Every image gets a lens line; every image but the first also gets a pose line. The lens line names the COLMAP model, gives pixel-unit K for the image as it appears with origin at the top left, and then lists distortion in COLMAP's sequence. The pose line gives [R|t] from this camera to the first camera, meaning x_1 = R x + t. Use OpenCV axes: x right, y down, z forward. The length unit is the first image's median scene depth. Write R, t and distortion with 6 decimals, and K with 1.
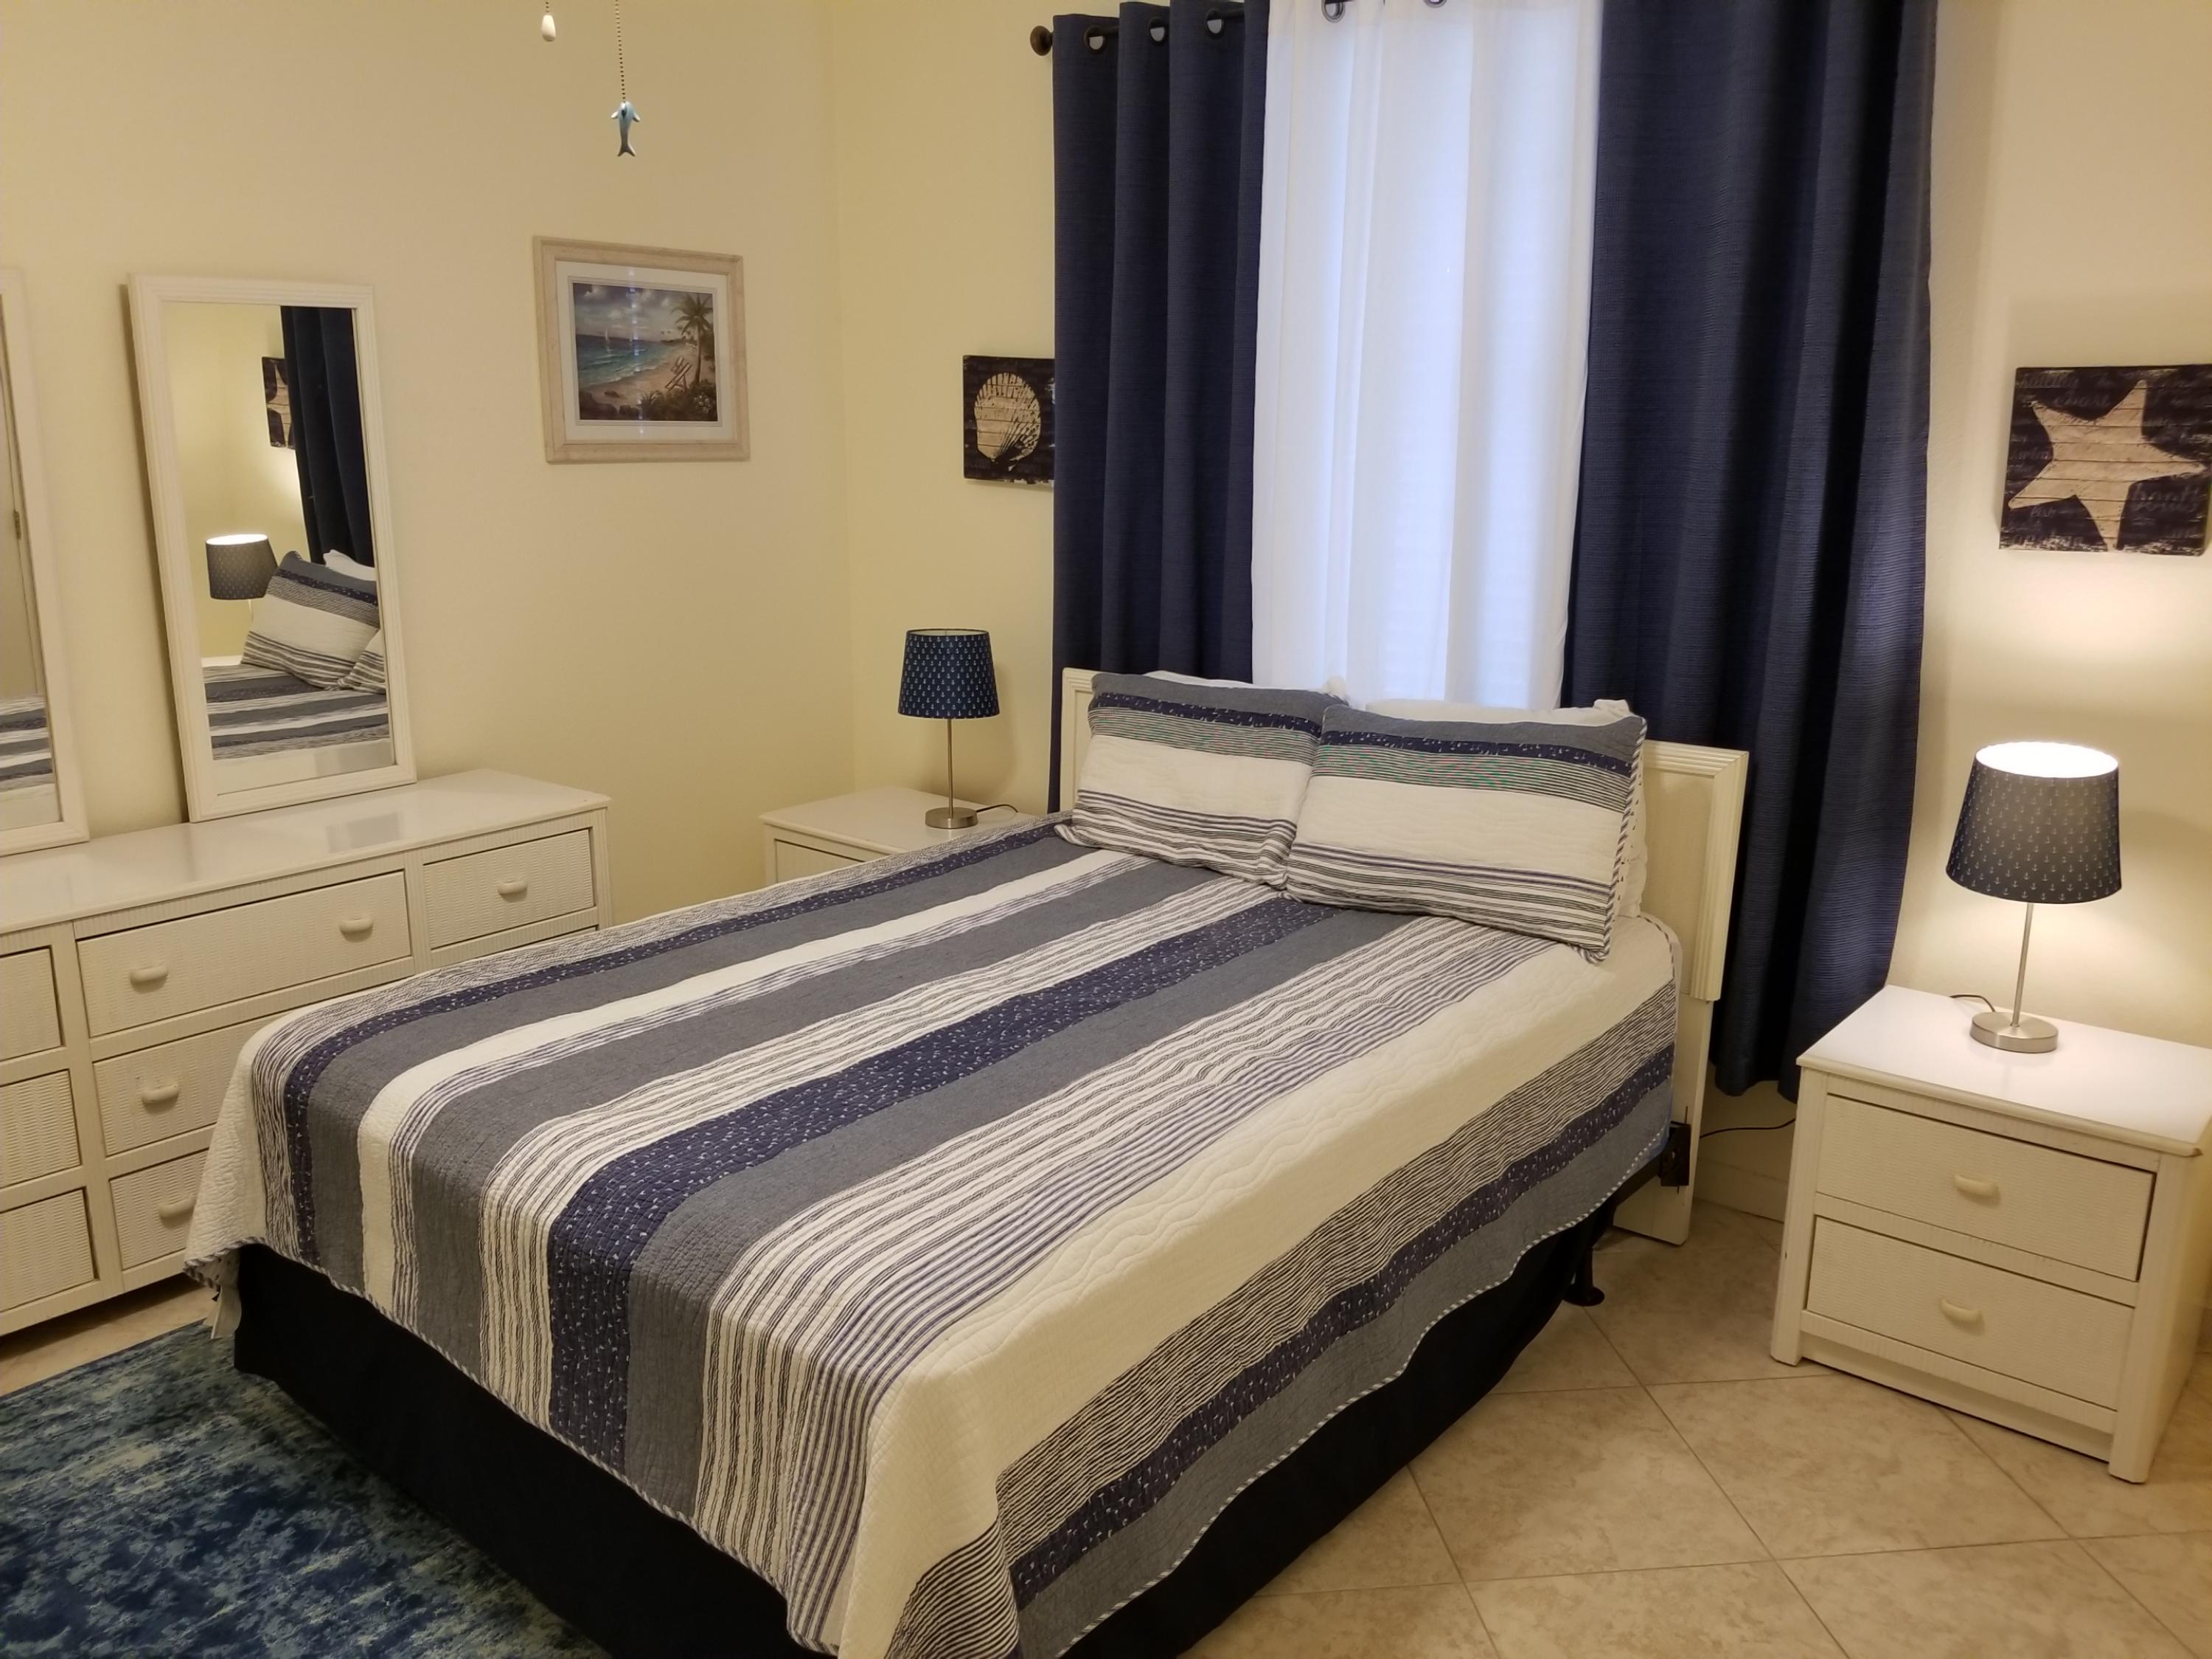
lens RADIAL K [[1657.0, 0, 1109.0], [0, 1657.0, 883.3], [0, 0, 1]] dist [-0.005079, -0.054201]
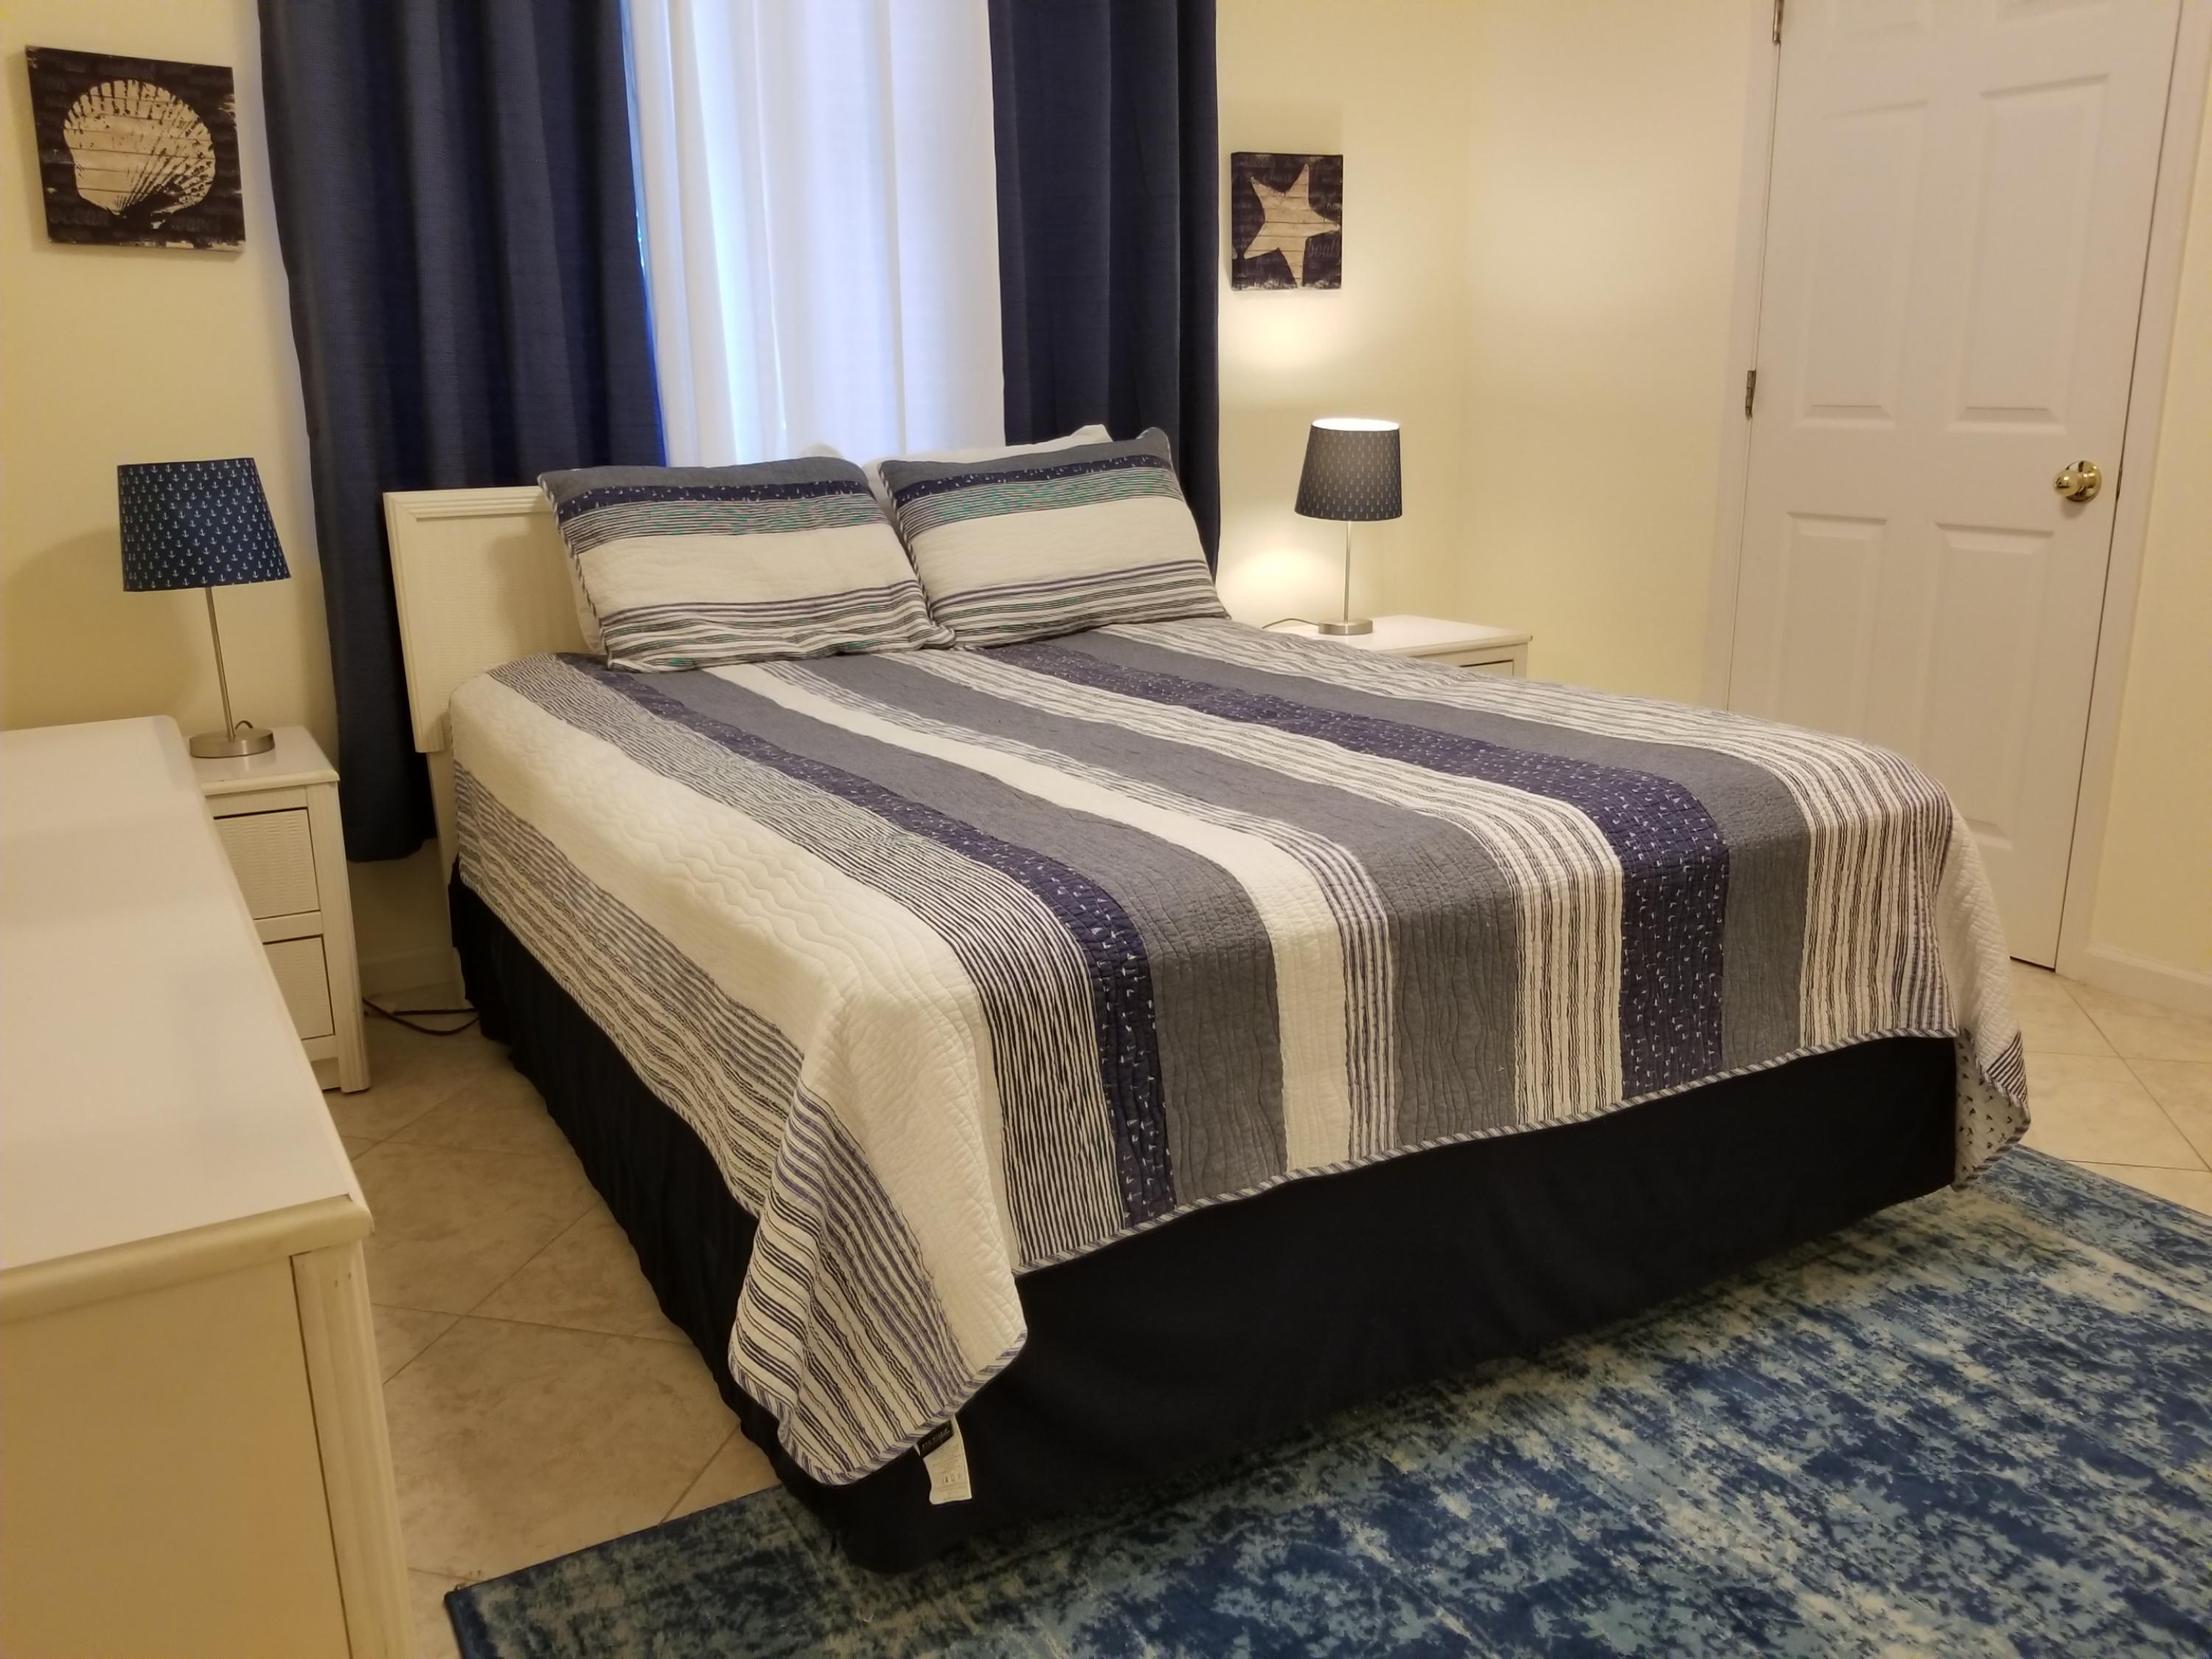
lens RADIAL K [[1740.7, 0, 1106.0], [0, 1740.7, 829.5], [0, 0, 1]] dist [-0.001961, -0.010365]
pose [[0.388286, -0.246165, 0.888052, -0.832375], [0.261195, 0.953542, 0.150116, -0.023254], [-0.883748, 0.173667, 0.434544, 0.526462]]
